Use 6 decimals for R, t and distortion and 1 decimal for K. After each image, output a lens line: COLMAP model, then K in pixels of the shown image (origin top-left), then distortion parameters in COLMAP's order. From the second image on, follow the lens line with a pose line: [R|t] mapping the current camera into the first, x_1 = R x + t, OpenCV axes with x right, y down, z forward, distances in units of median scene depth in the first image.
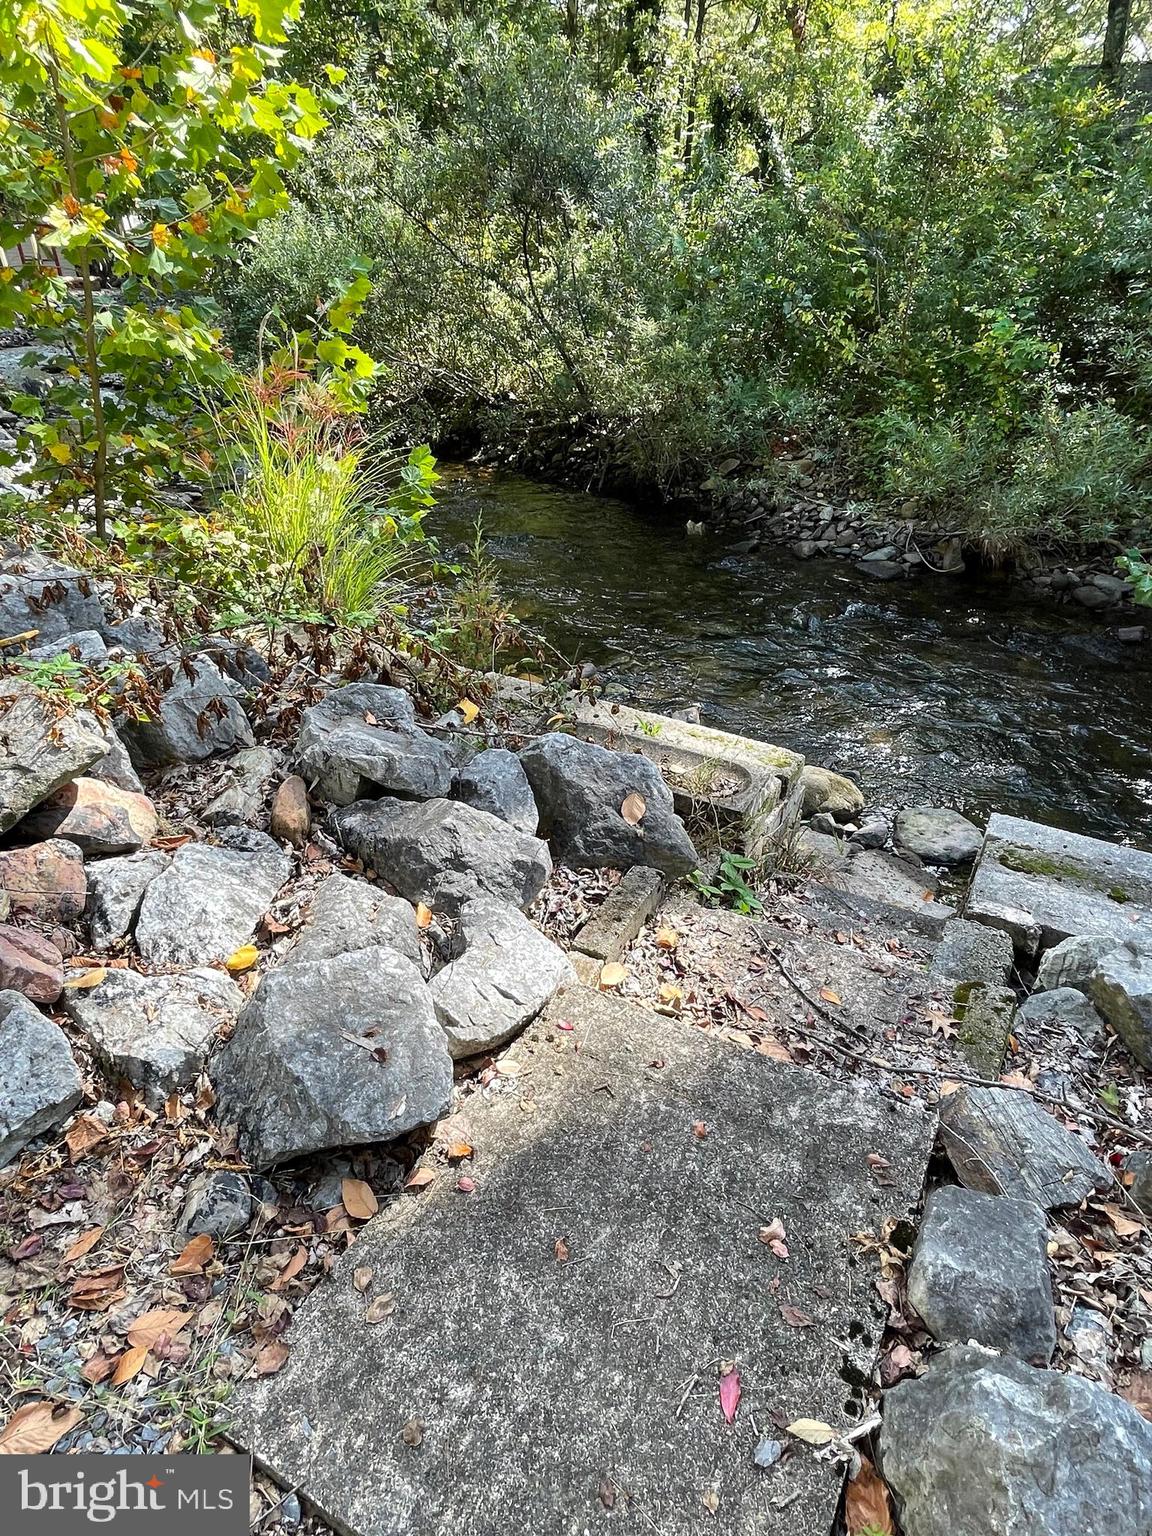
lens RADIAL K [[910.0, 0, 587.0], [0, 910.0, 761.5], [0, 0, 1]] dist [0.001550, -0.006095]
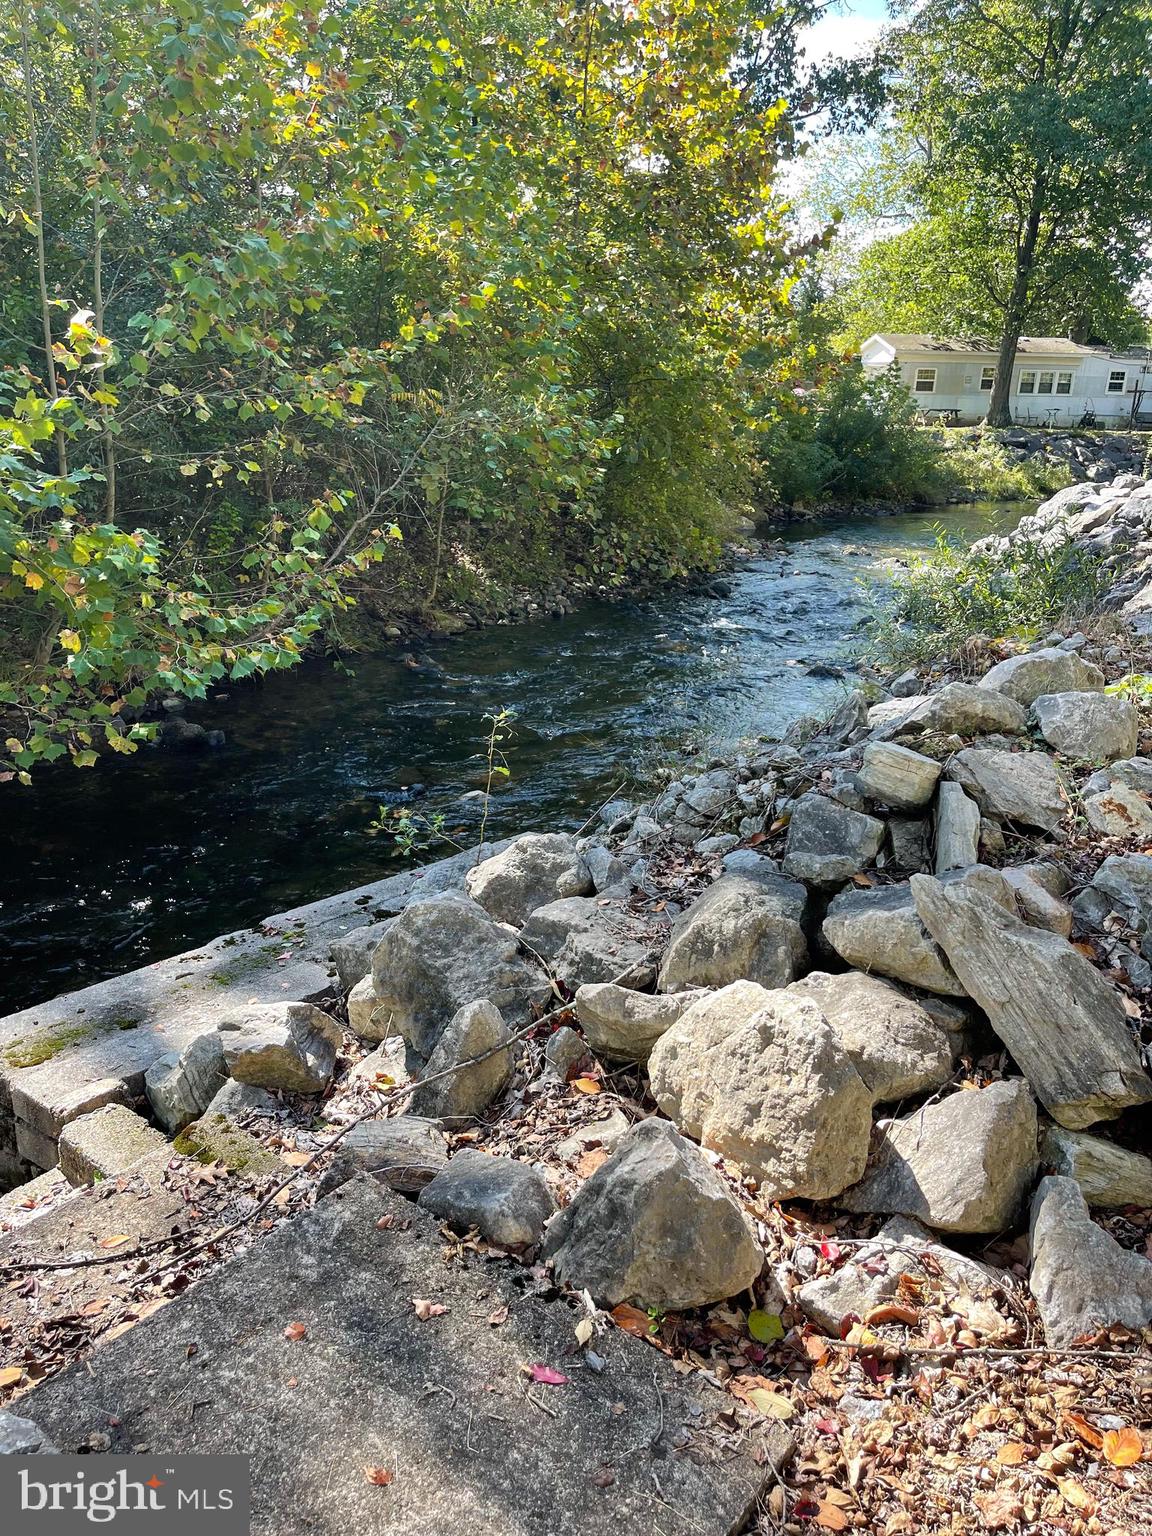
lens RADIAL K [[1157.9, 0, 563.7], [0, 1157.9, 789.4], [0, 0, 1]] dist [0.062638, -0.082789]
pose [[0.162364, -0.304991, 0.938413, -0.380789], [0.456563, 0.866324, 0.202567, -0.095561], [-0.874750, 0.395555, 0.279907, 0.095223]]
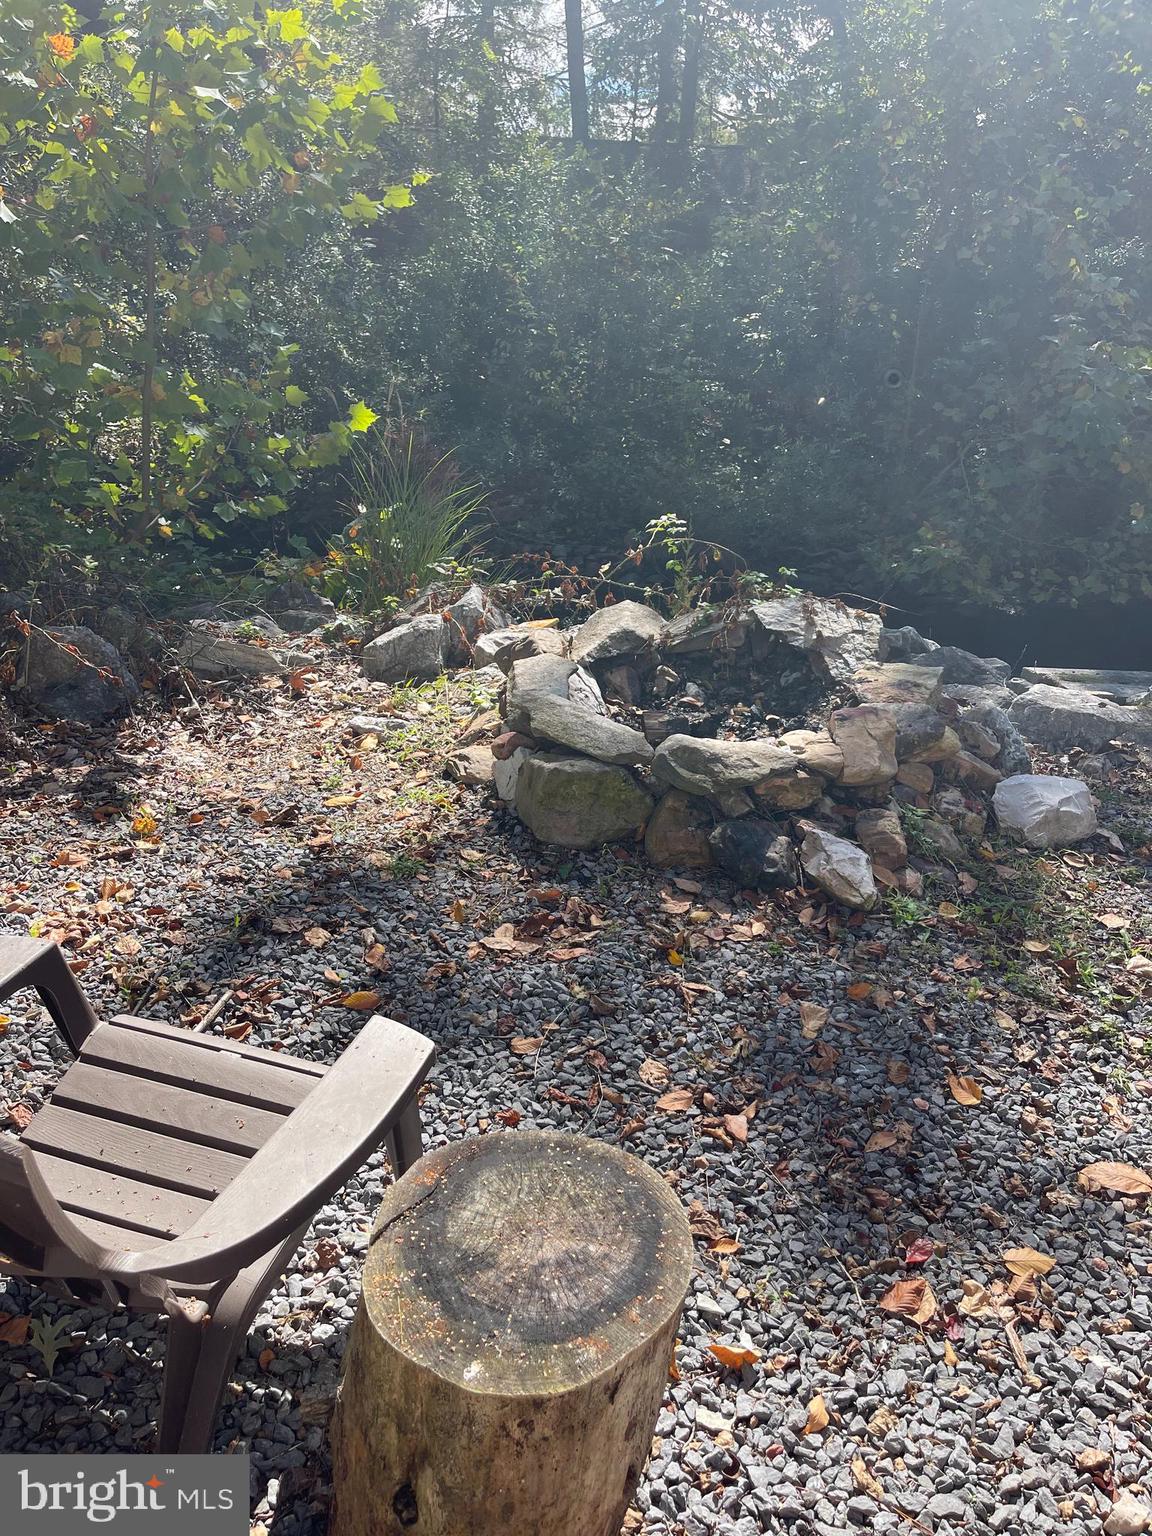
lens RADIAL K [[1157.9, 0, 572.6], [0, 1157.9, 764.6], [0, 0, 1]] dist [0.062638, -0.082789]
pose [[0.836137, -0.165351, 0.523004, -1.280103], [0.230161, 0.971245, -0.060898, 0.159883], [-0.497896, 0.171294, 0.850152, -0.320507]]
